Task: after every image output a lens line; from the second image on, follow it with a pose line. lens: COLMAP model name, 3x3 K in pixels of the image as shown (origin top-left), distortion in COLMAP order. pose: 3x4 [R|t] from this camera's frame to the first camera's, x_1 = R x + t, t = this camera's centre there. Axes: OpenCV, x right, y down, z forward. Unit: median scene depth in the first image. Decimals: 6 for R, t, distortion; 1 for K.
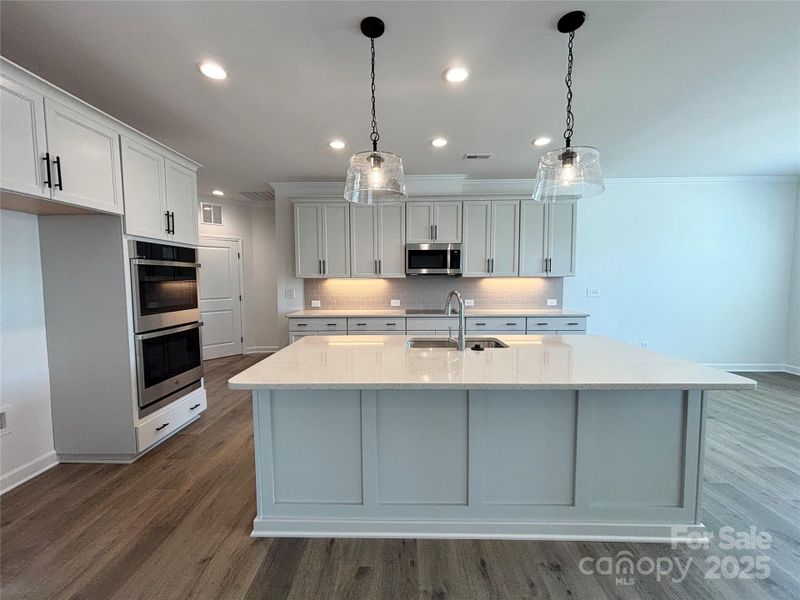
lens RADIAL K [[325.2, 0, 397.4], [0, 325.2, 300.3], [0, 0, 1]] dist [0.000660, 0.001755]
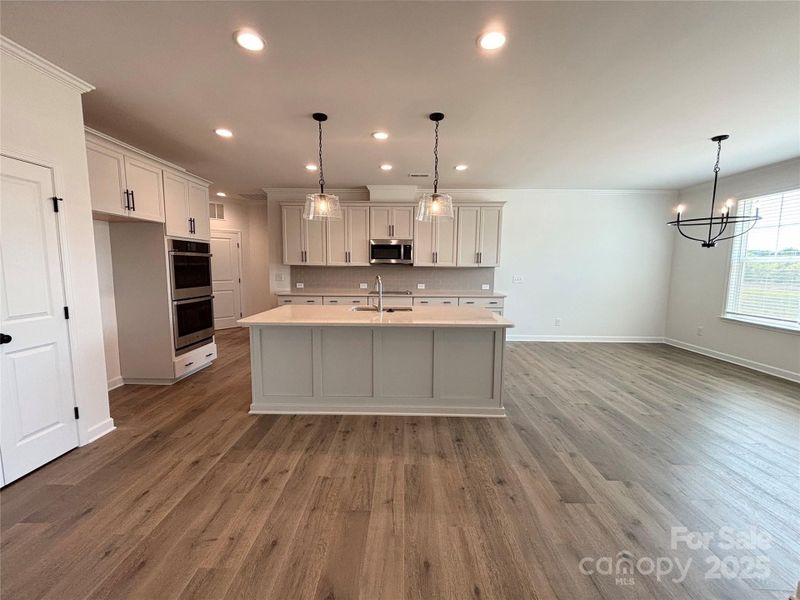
lens RADIAL K [[325.2, 0, 396.3], [0, 325.2, 300.1], [0, 0, 1]] dist [0.000660, 0.001755]
pose [[0.999909, 0.012947, 0.003683, 0.232539], [-0.013077, 0.999210, 0.037529, 0.028581], [-0.003194, -0.037574, 0.999289, -0.516098]]
